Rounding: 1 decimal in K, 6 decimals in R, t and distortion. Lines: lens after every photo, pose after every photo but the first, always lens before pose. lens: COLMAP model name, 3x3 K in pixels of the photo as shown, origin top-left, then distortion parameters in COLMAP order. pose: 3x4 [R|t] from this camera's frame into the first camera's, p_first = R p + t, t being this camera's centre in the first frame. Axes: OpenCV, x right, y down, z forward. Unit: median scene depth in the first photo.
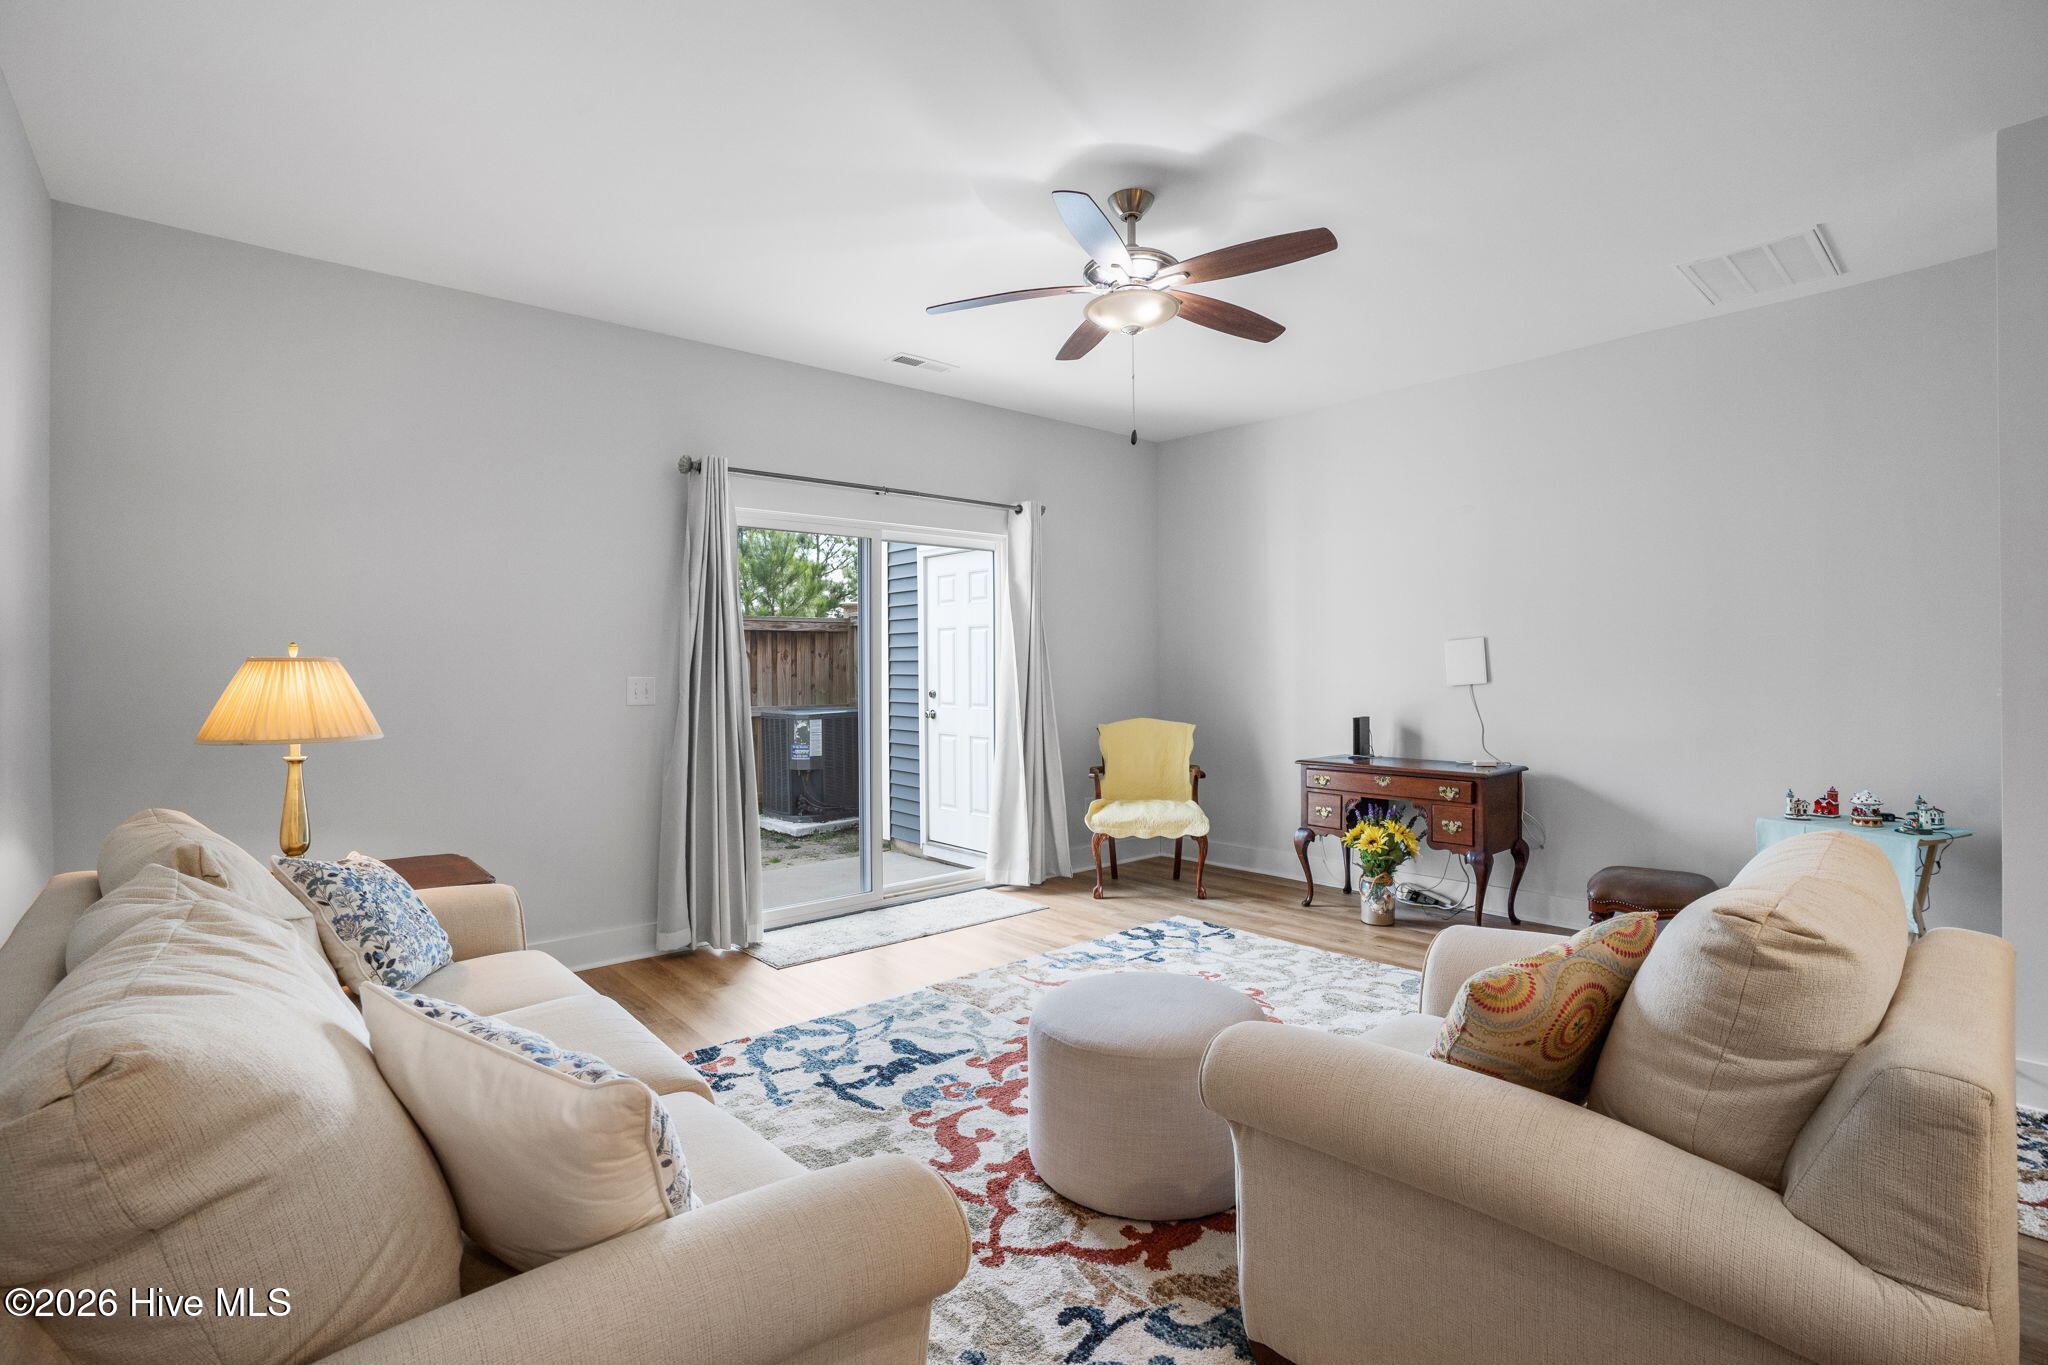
lens RADIAL K [[963.5, 0, 1021.8], [0, 963.5, 671.3], [0, 0, 1]] dist [-0.058923, 0.022364]
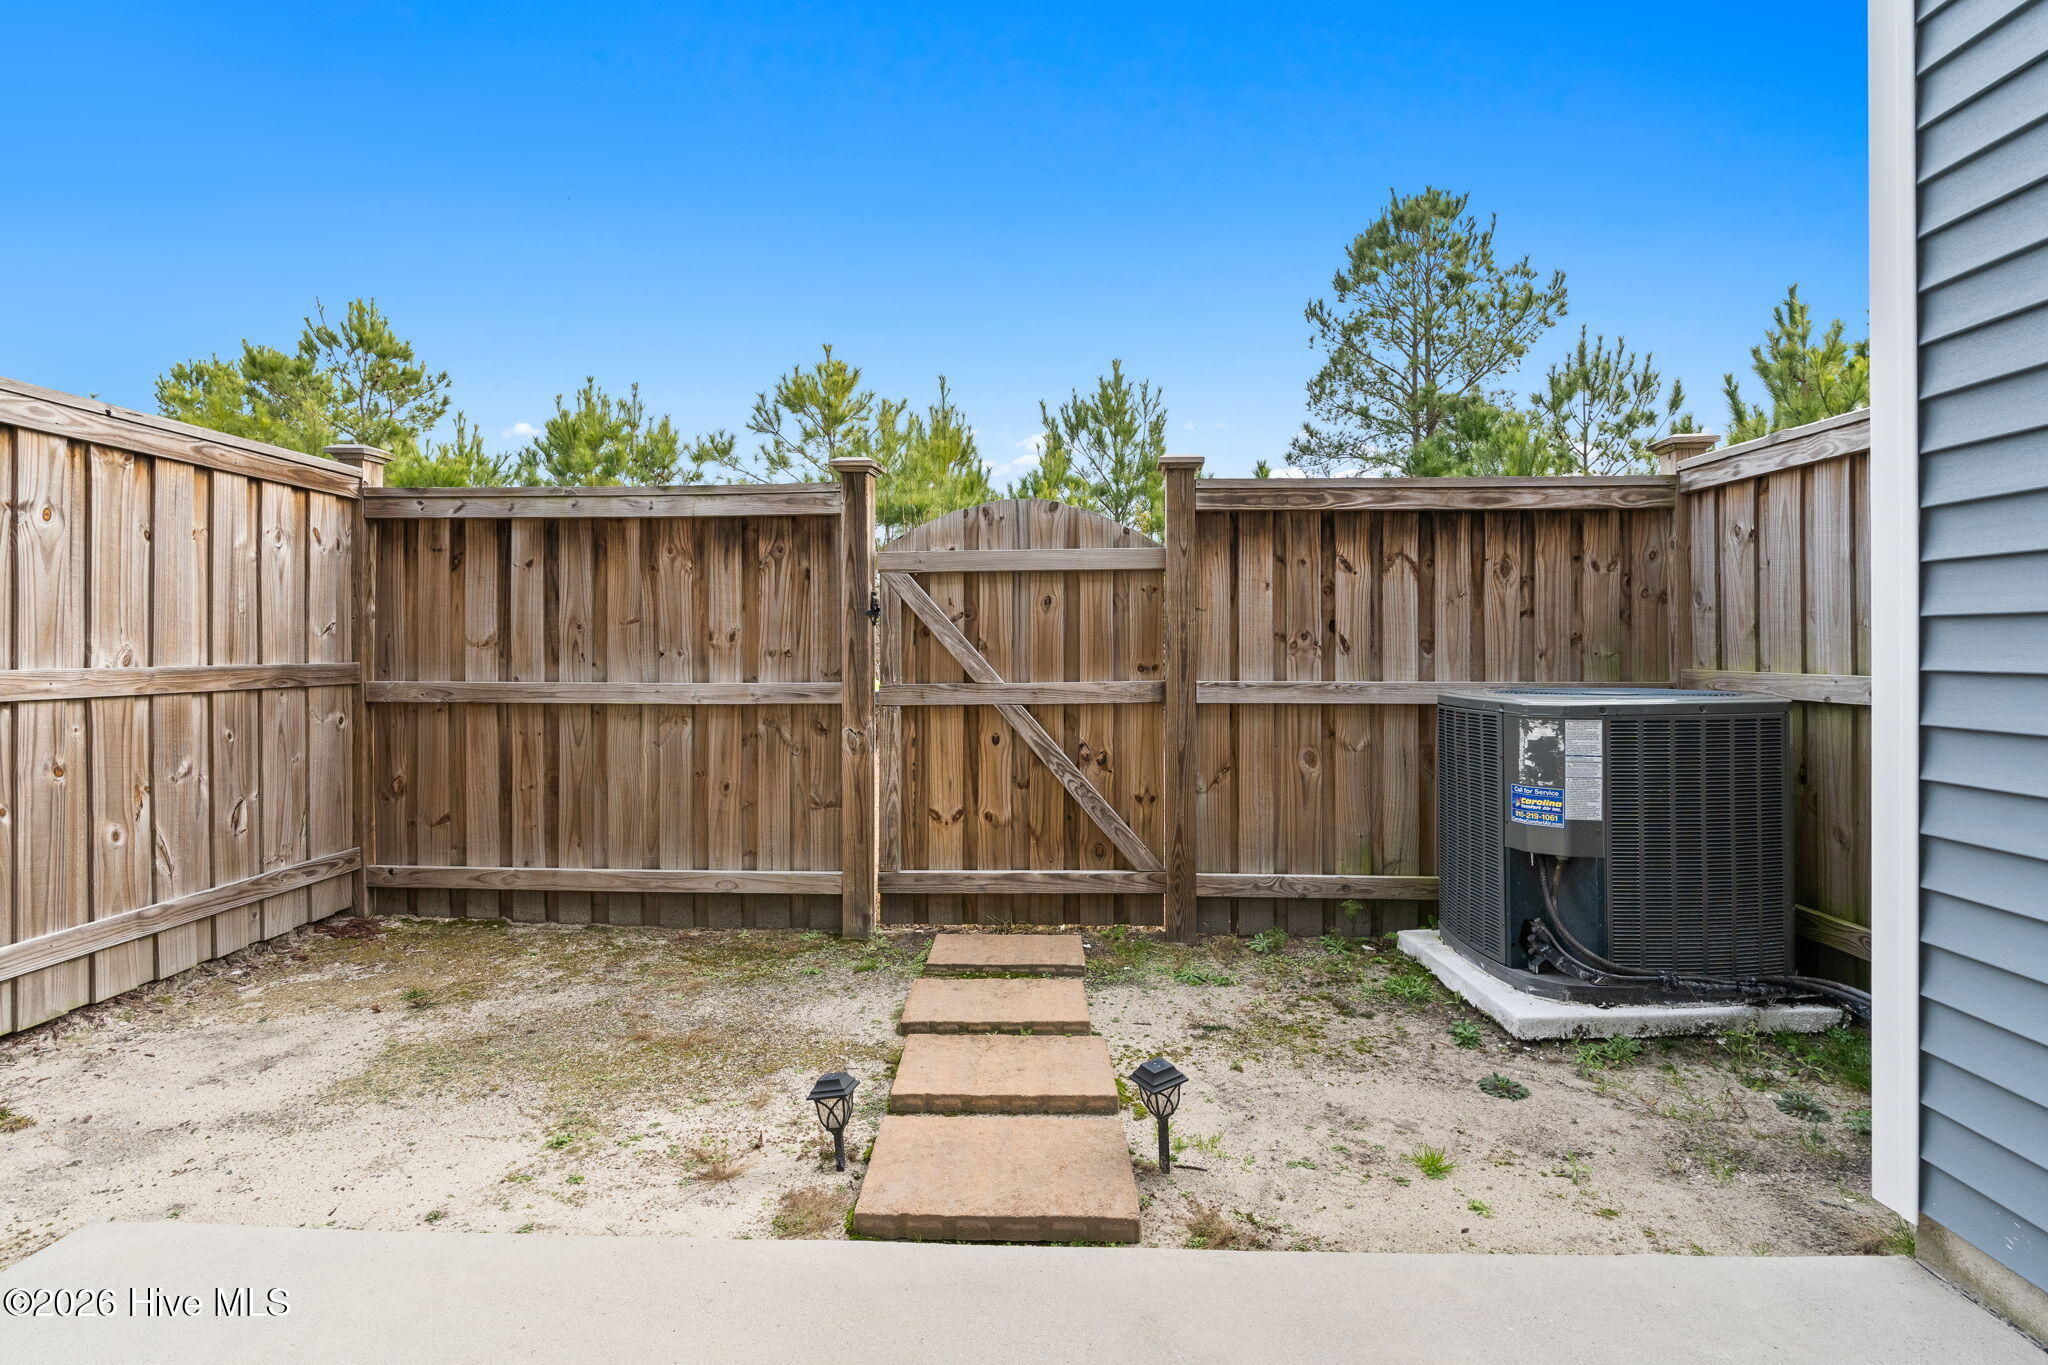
lens RADIAL K [[963.5, 0, 1021.8], [0, 963.5, 671.3], [0, 0, 1]] dist [-0.058923, 0.022364]
pose [[0.728017, -0.000996, -0.685558, -0.115034], [0.000856, 0.999999, -0.000544, 0.029752], [0.685559, -0.000191, 0.728018, 0.551414]]
